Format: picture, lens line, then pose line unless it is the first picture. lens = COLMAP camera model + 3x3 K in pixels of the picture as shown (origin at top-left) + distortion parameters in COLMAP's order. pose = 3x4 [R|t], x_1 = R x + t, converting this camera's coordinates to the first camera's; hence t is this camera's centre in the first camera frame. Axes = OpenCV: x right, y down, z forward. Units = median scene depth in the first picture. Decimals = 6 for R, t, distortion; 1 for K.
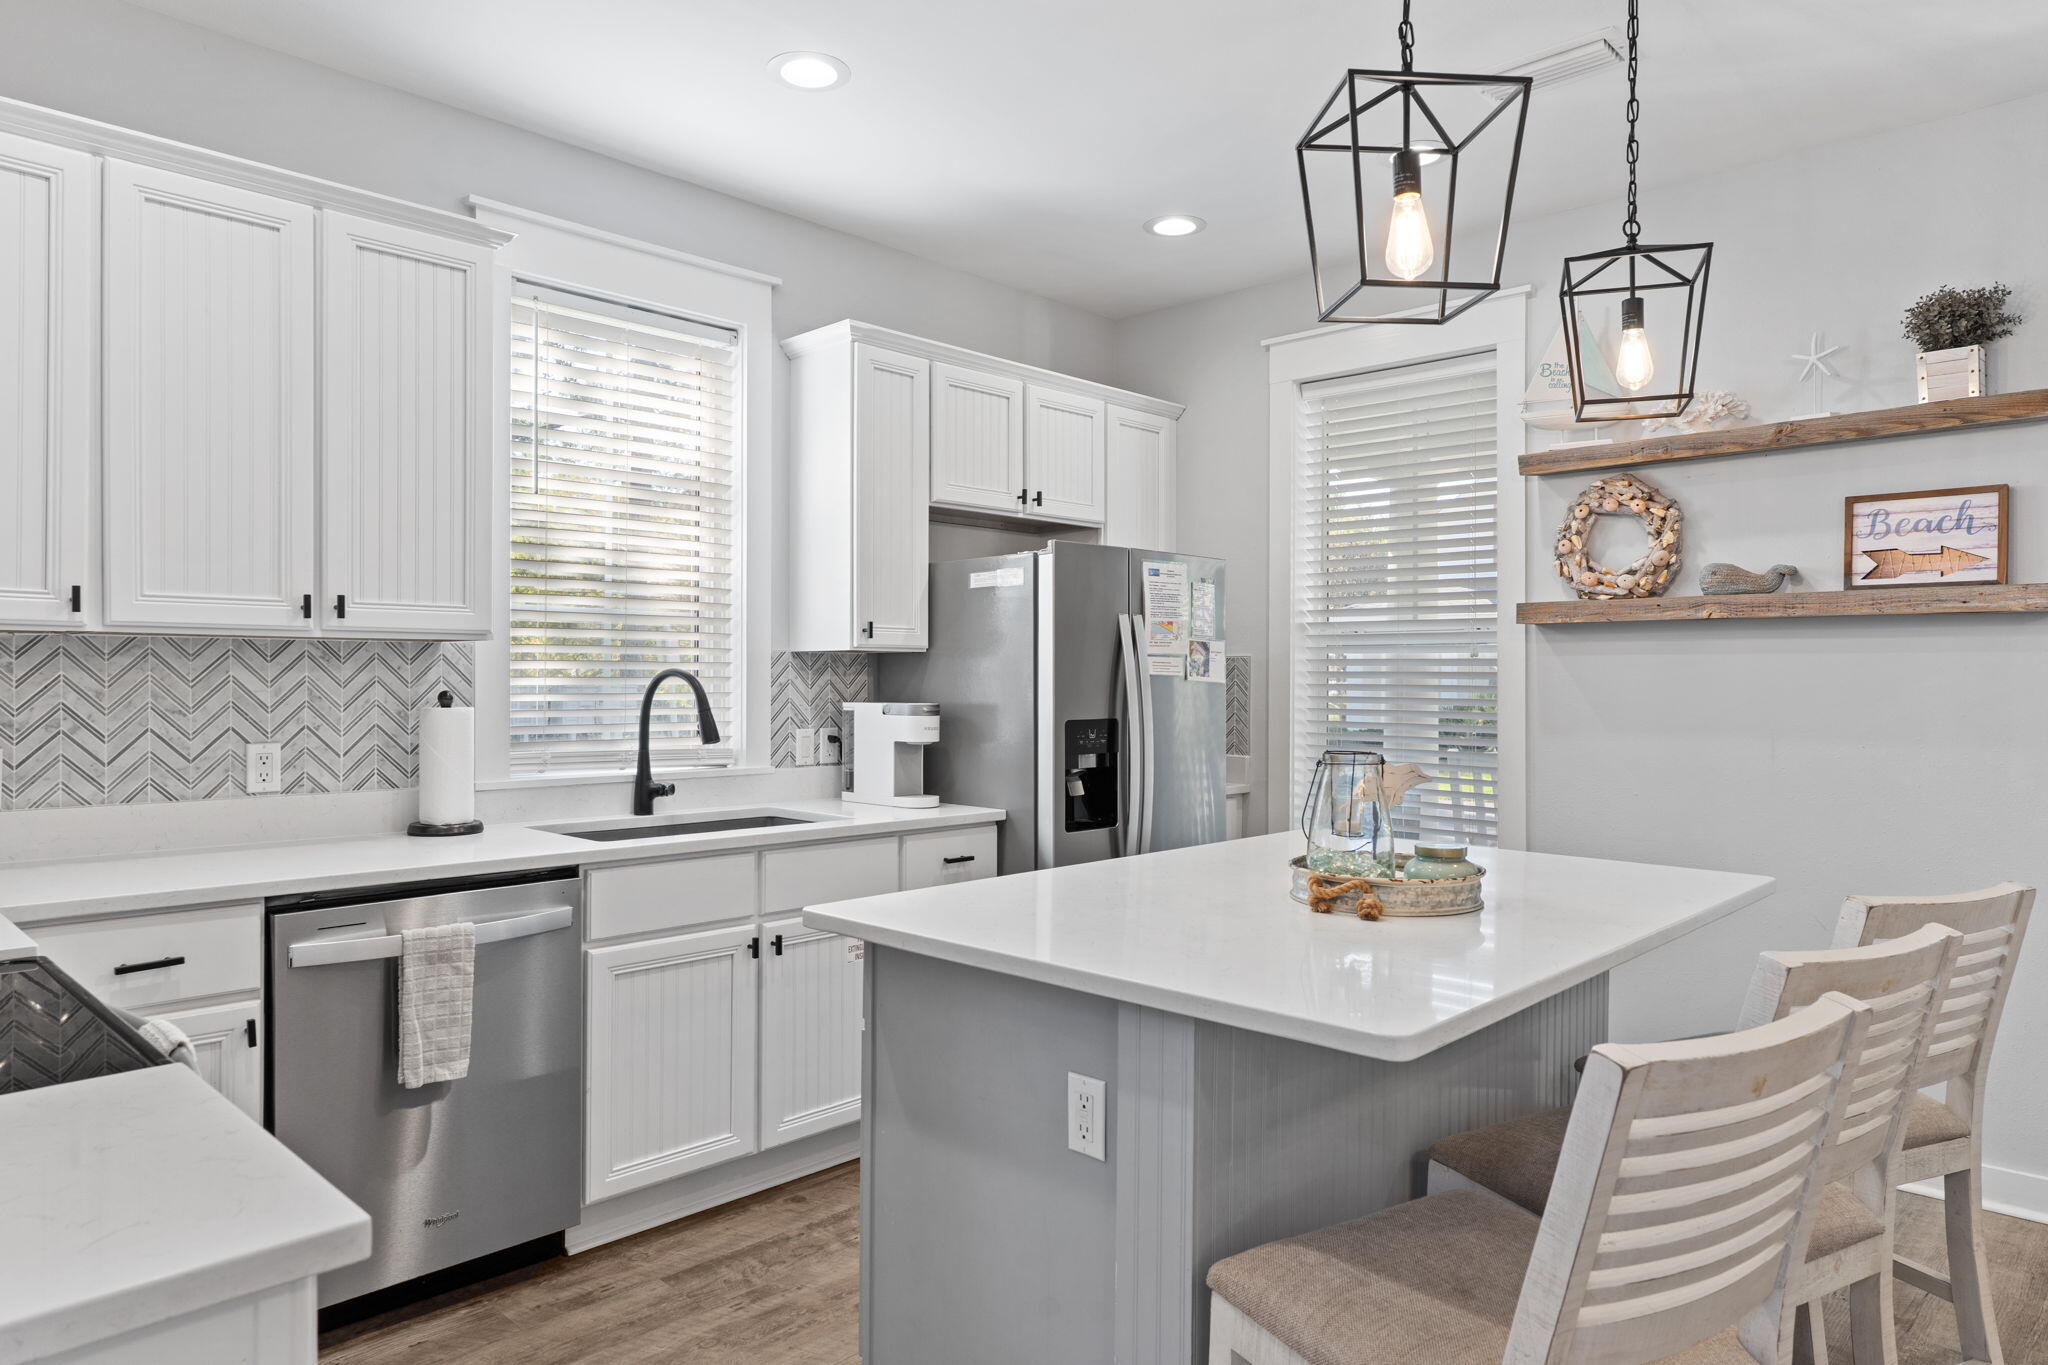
lens RADIAL K [[1268.1, 0, 1029.2], [0, 1268.1, 680.6], [0, 0, 1]] dist [-0.004337, 0.003078]
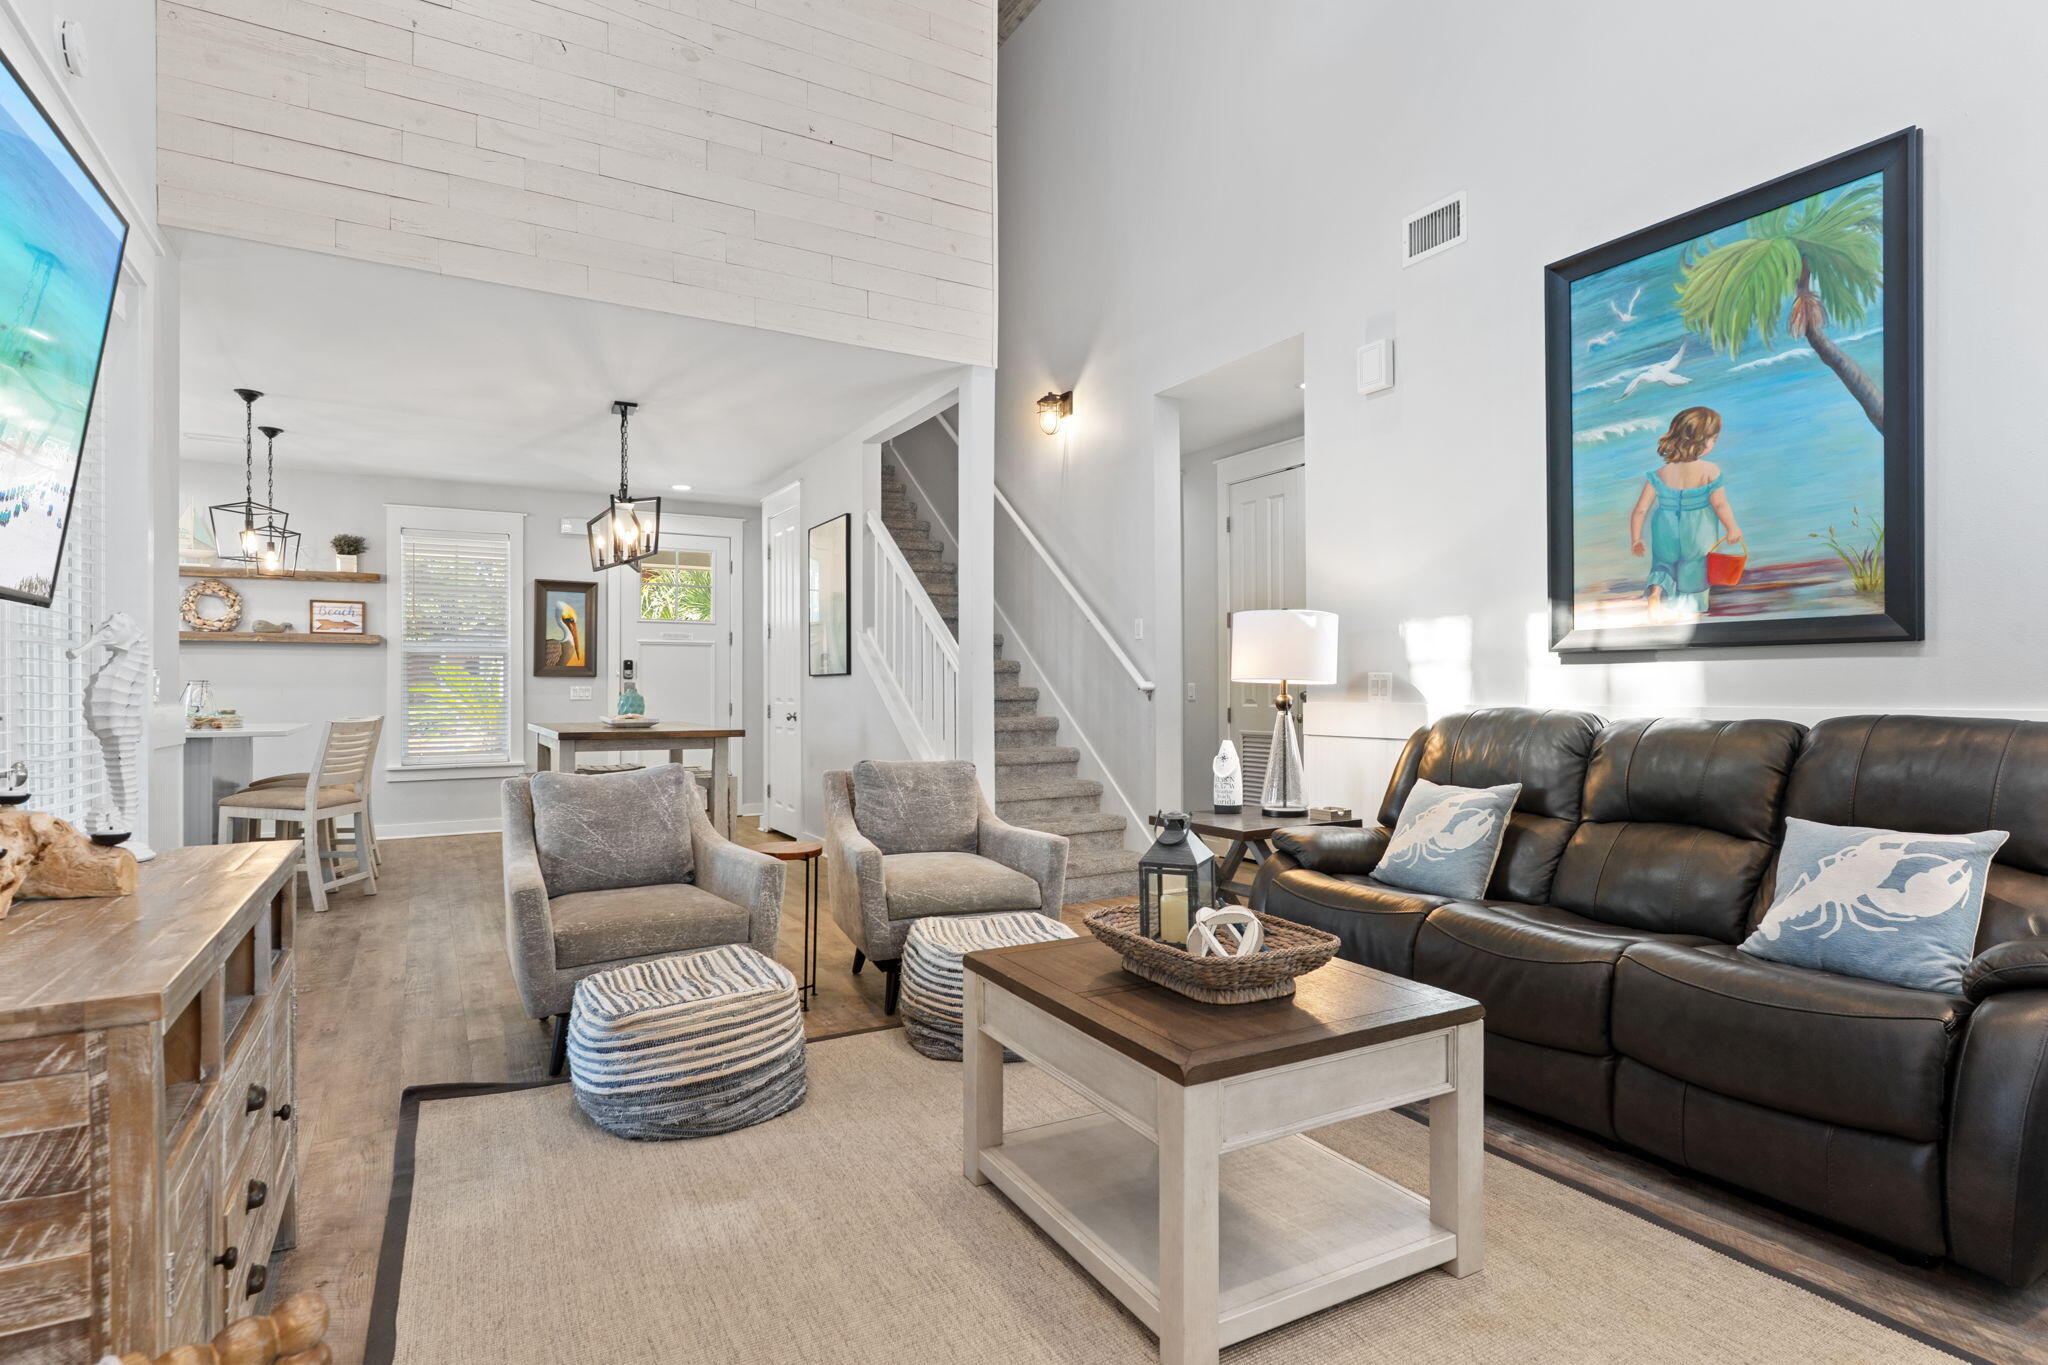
lens RADIAL K [[1042.1, 0, 1024.0], [0, 1042.1, 682.5], [0, 0, 1]] dist [-0.003548, -0.000495]
pose [[0.277358, 0.002099, 0.960764, -1.119621], [0.006686, 0.999969, -0.004115, 0.056752], [-0.960743, 0.007565, 0.277336, -1.141936]]
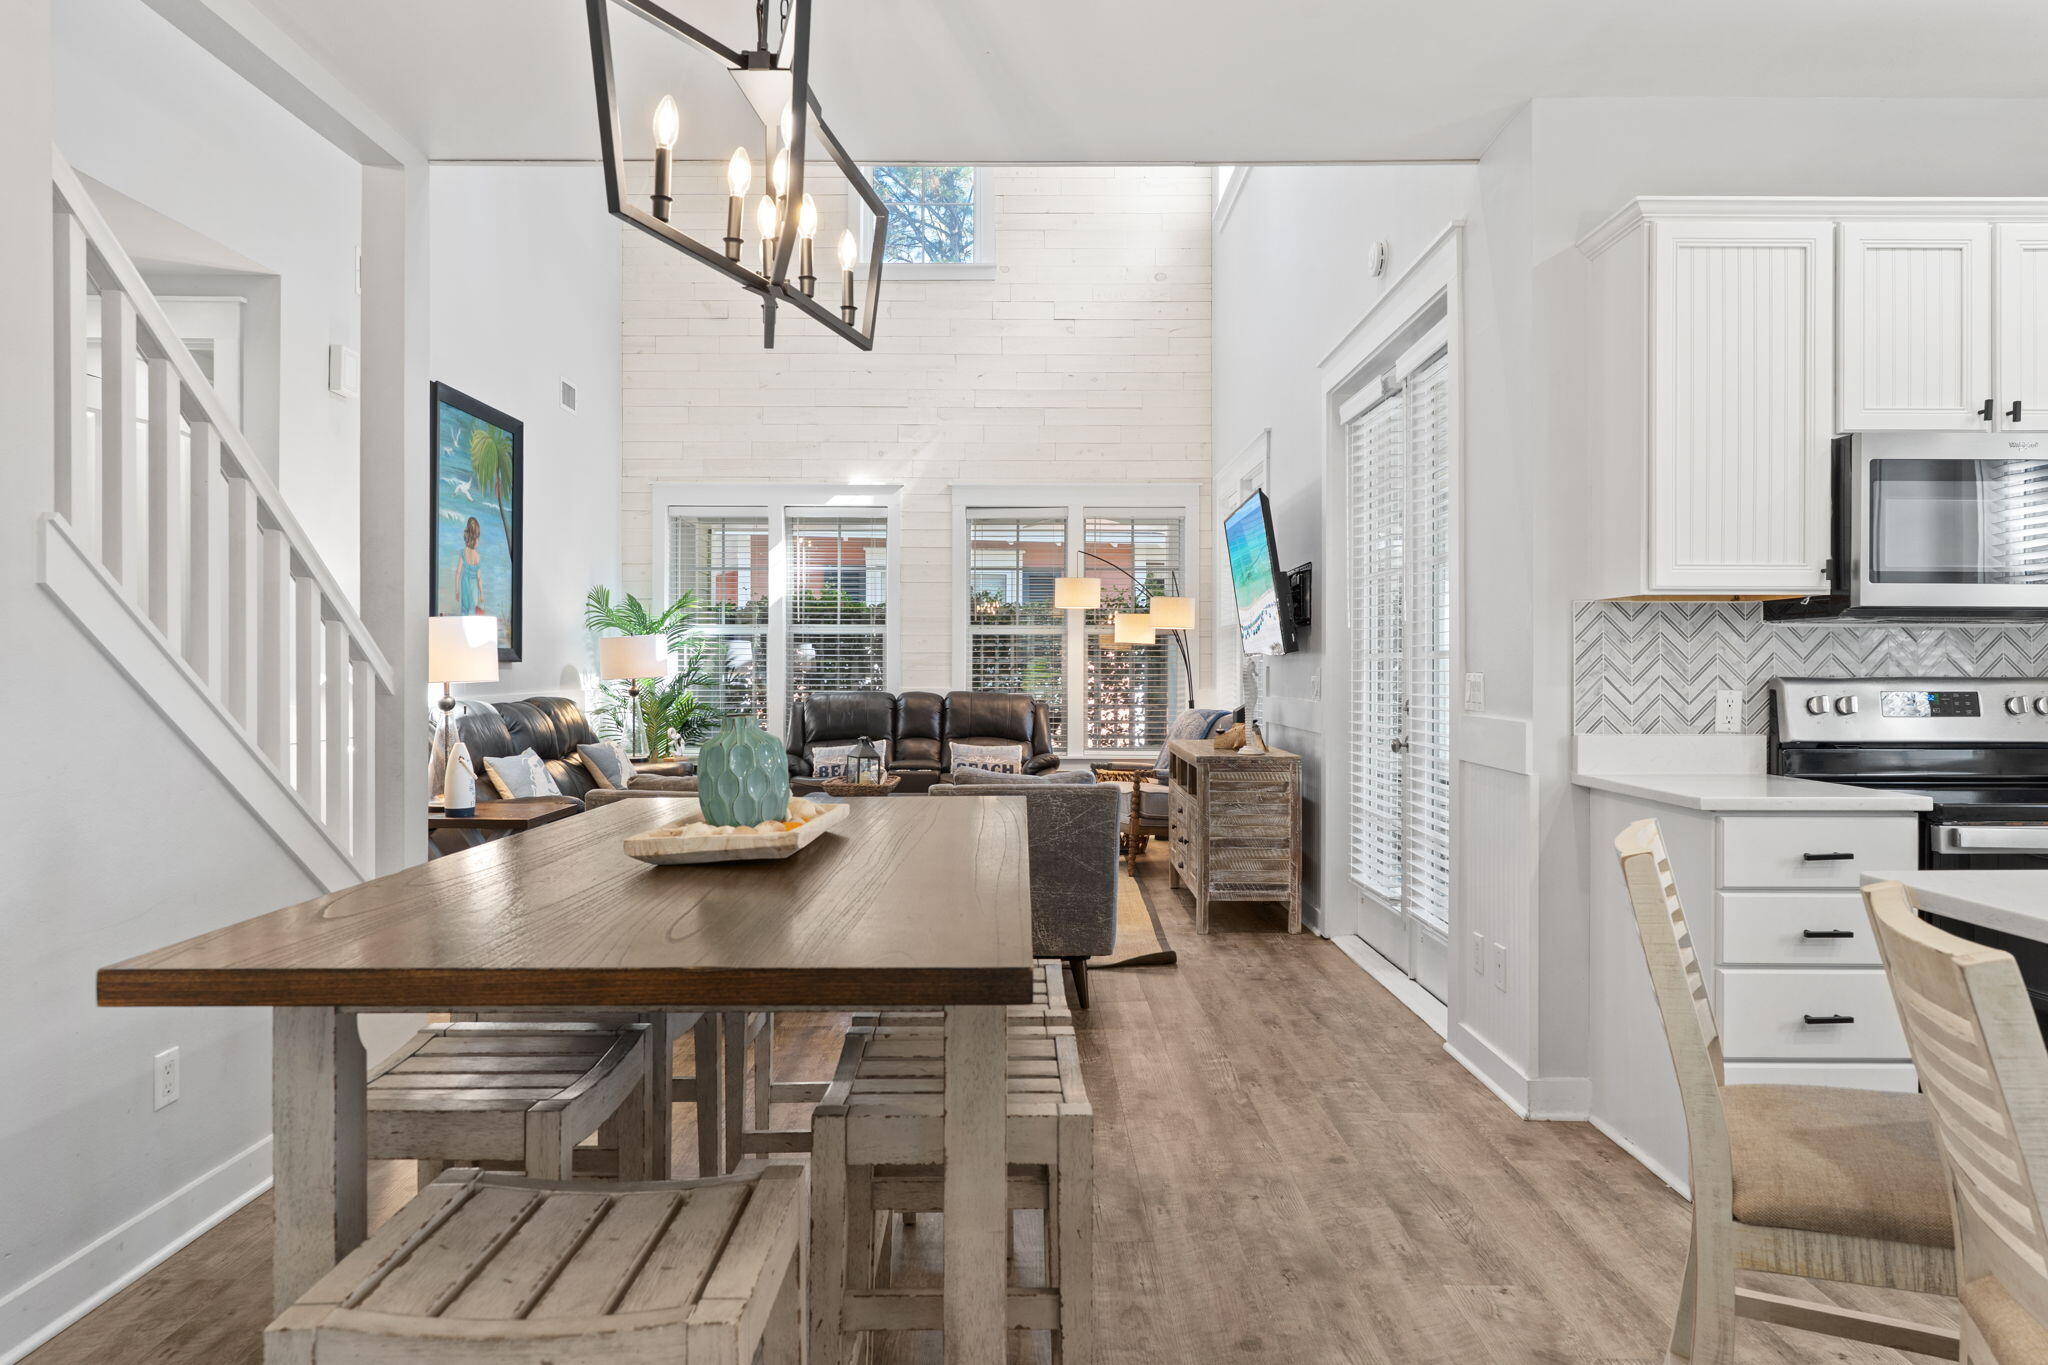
lens RADIAL K [[1286.5, 0, 1021.8], [0, 1286.5, 663.9], [0, 0, 1]] dist [0.000487, 0.001050]
pose [[-0.719274, -0.005746, -0.694703, 0.772006], [-0.004925, 0.999983, -0.003171, 0.030407], [0.694710, 0.001141, -0.719290, 0.566621]]
